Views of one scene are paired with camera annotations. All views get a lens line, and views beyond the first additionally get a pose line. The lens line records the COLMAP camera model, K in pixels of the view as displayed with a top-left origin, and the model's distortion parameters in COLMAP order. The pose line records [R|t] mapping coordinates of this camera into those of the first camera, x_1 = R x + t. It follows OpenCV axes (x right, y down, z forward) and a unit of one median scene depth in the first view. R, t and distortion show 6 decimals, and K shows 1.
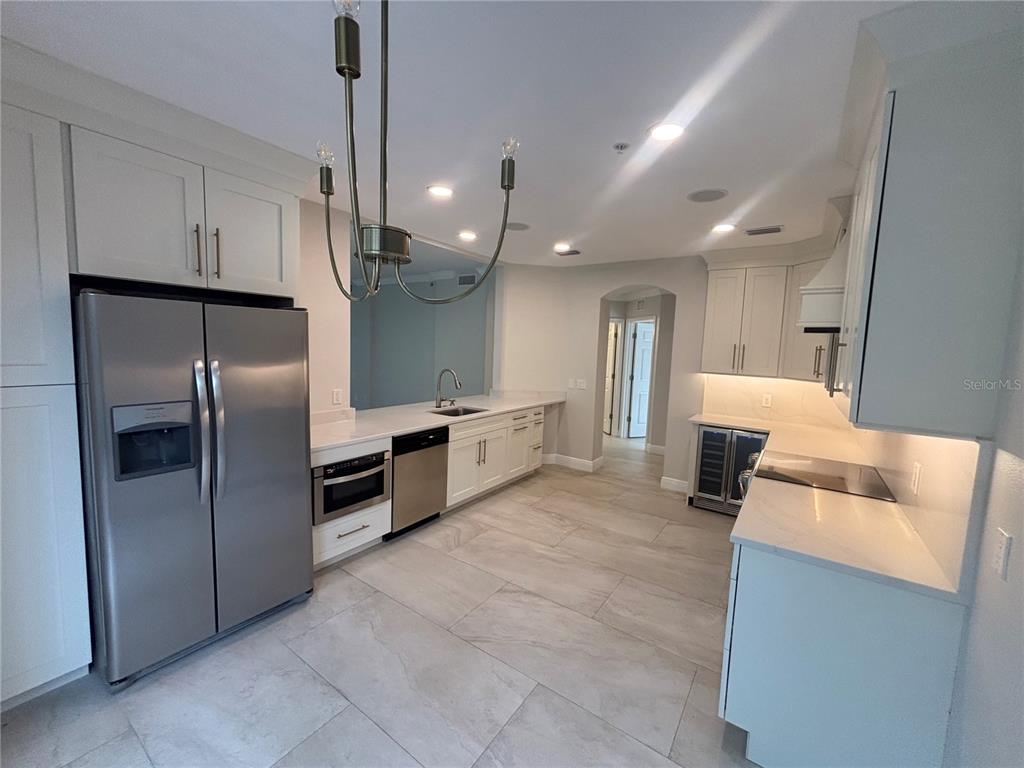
lens RADIAL K [[413.0, 0, 517.5], [0, 413.0, 385.5], [0, 0, 1]] dist [-0.000254, 0.001153]
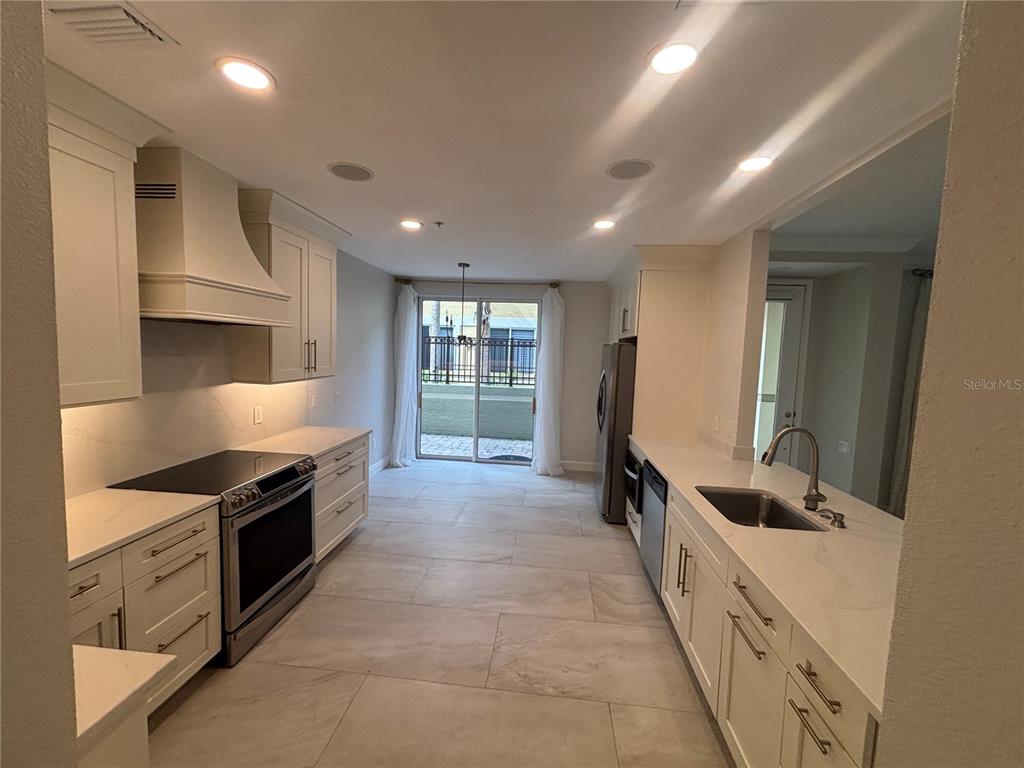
lens RADIAL K [[413.0, 0, 516.6], [0, 413.0, 382.0], [0, 0, 1]] dist [-0.000254, 0.001153]
pose [[-0.869606, -0.032154, -0.492698, 0.426876], [-0.121789, 0.981013, 0.150934, -0.152839], [0.478490, 0.191259, -0.857011, 1.476789]]
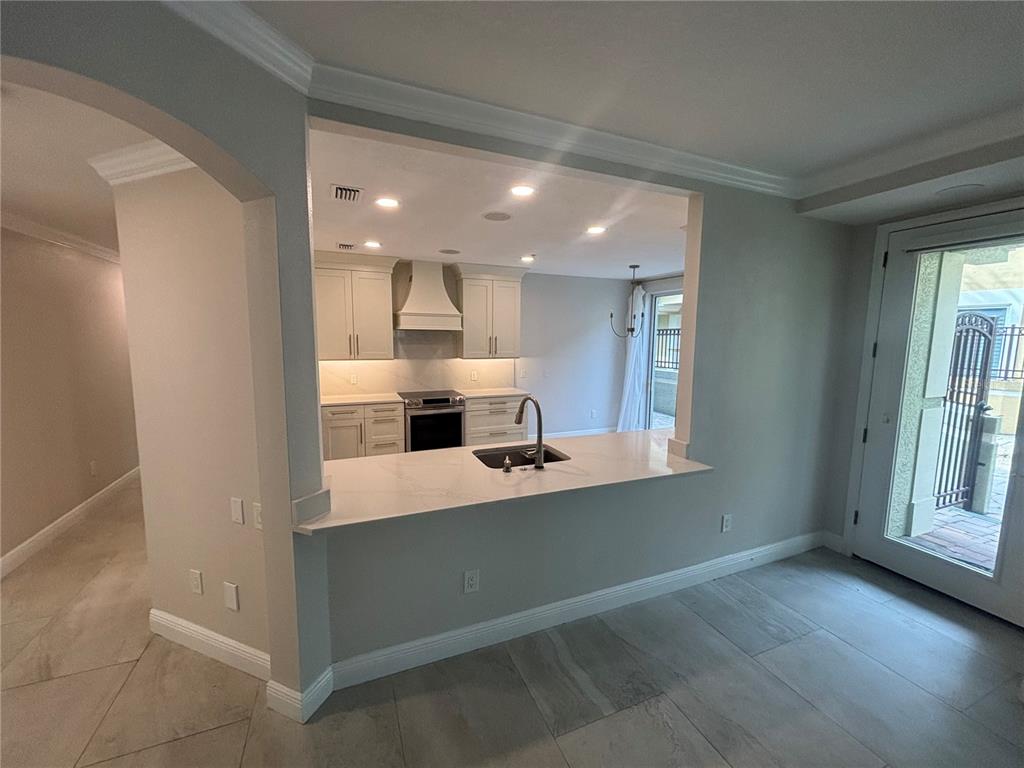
lens RADIAL K [[413.0, 0, 508.9], [0, 413.0, 386.4], [0, 0, 1]] dist [-0.000254, 0.001153]
pose [[-0.841677, -0.111777, 0.528286, -0.534831], [0.016040, 0.972734, 0.231369, -0.230220], [-0.539744, 0.203211, -0.816935, 1.778231]]
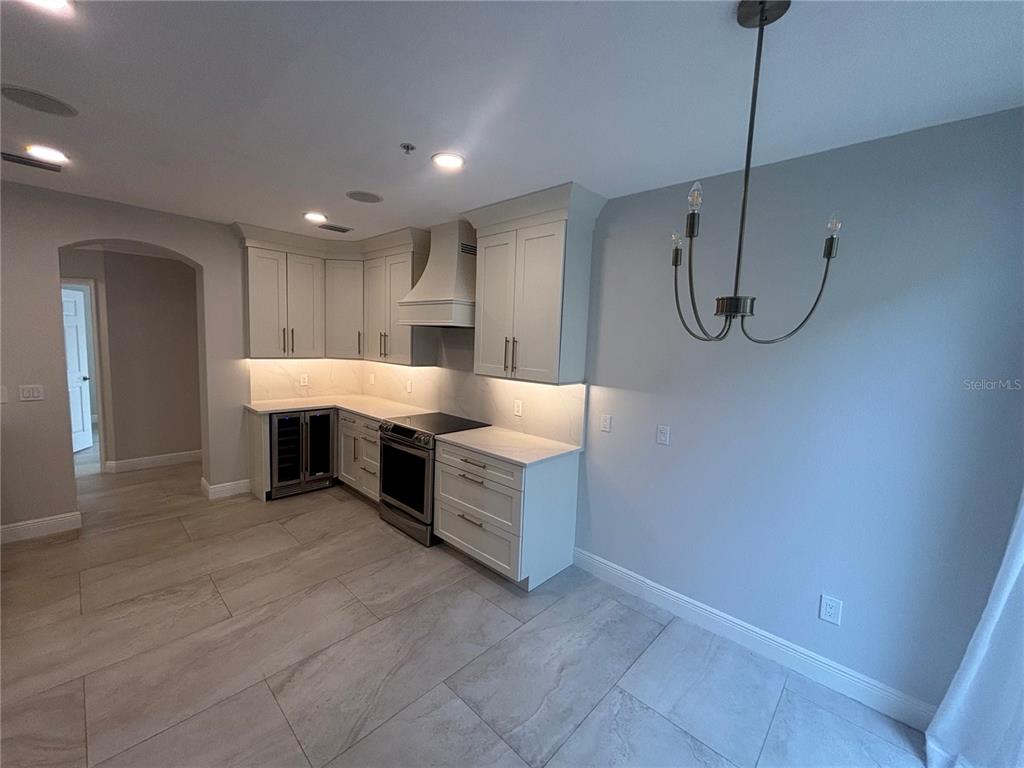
lens RADIAL K [[413.0, 0, 508.2], [0, 413.0, 383.0], [0, 0, 1]] dist [-0.000254, 0.001153]
pose [[0.158206, -0.131905, 0.978556, -0.448645], [0.066002, 0.990233, 0.122809, -0.063034], [-0.985198, 0.045158, 0.165367, 0.354654]]
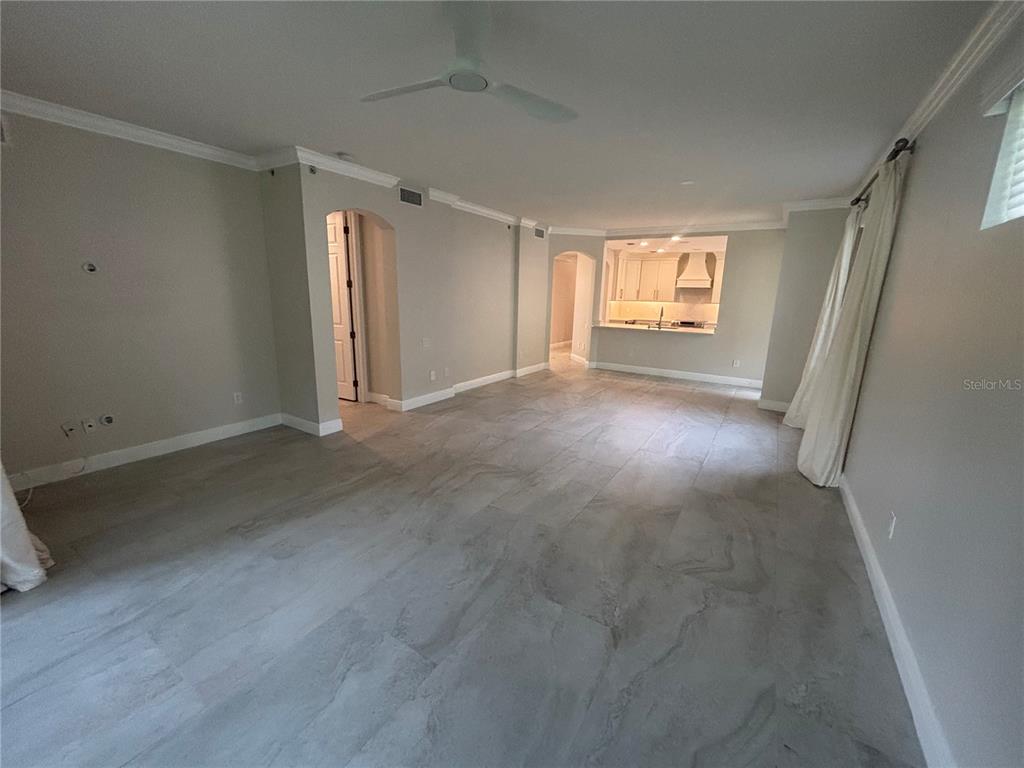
lens RADIAL K [[413.0, 0, 507.8], [0, 413.0, 386.4], [0, 0, 1]] dist [-0.000254, 0.001153]
pose [[-0.034483, -0.260984, 0.964727, -2.479663], [0.079638, 0.961514, 0.262961, -0.292913], [-0.996227, 0.085897, -0.012371, 2.100205]]
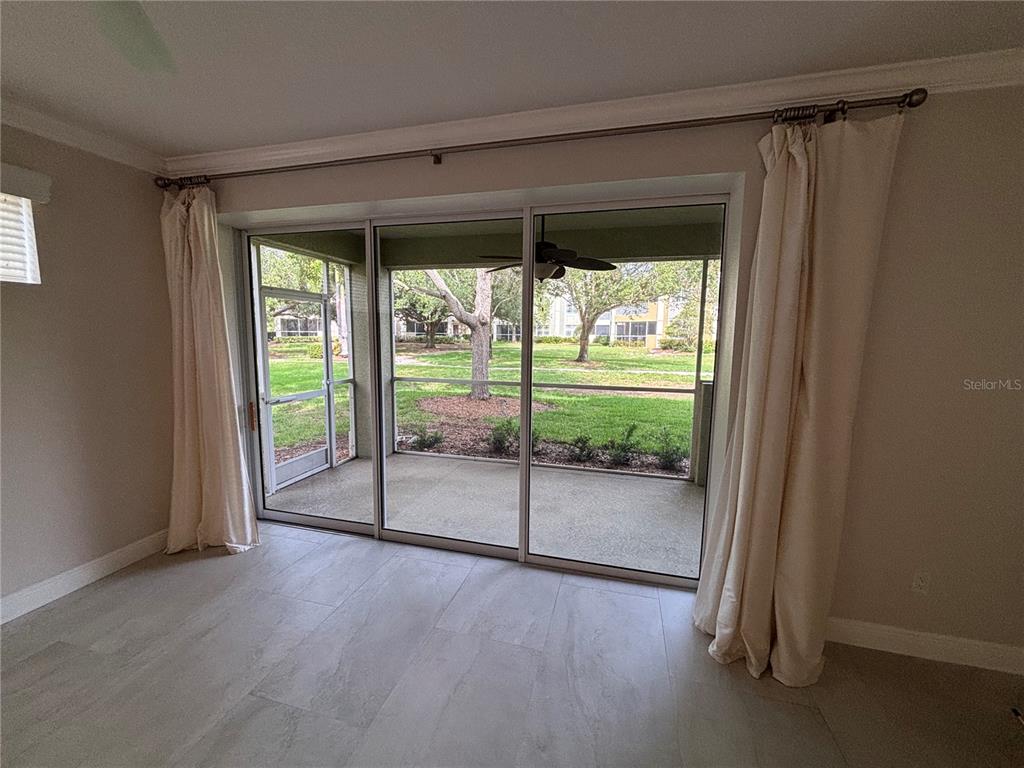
lens RADIAL K [[413.0, 0, 509.3], [0, 413.0, 382.3], [0, 0, 1]] dist [-0.000254, 0.001153]
pose [[0.337025, 0.072610, -0.938692, -1.535676], [-0.098429, 0.994275, 0.041570, -0.291705], [0.936336, 0.078384, 0.342243, 2.300846]]
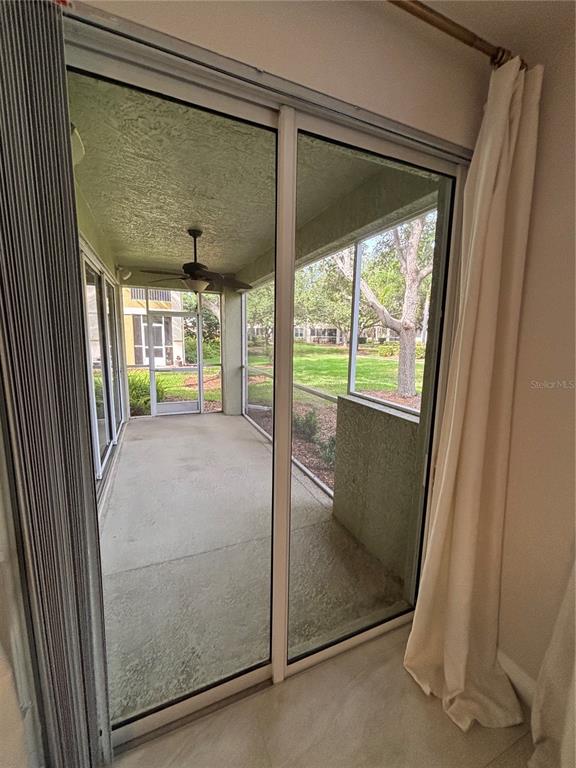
lens RADIAL K [[309.8, 0, 289.5], [0, 309.8, 381.9], [0, 0, 1]] dist [-0.000254, 0.001153]
pose [[-0.529360, 0.076665, -0.844926, -1.788479], [-0.126519, 0.977639, 0.167973, -0.440446], [0.838910, 0.195818, -0.507824, 3.573101]]
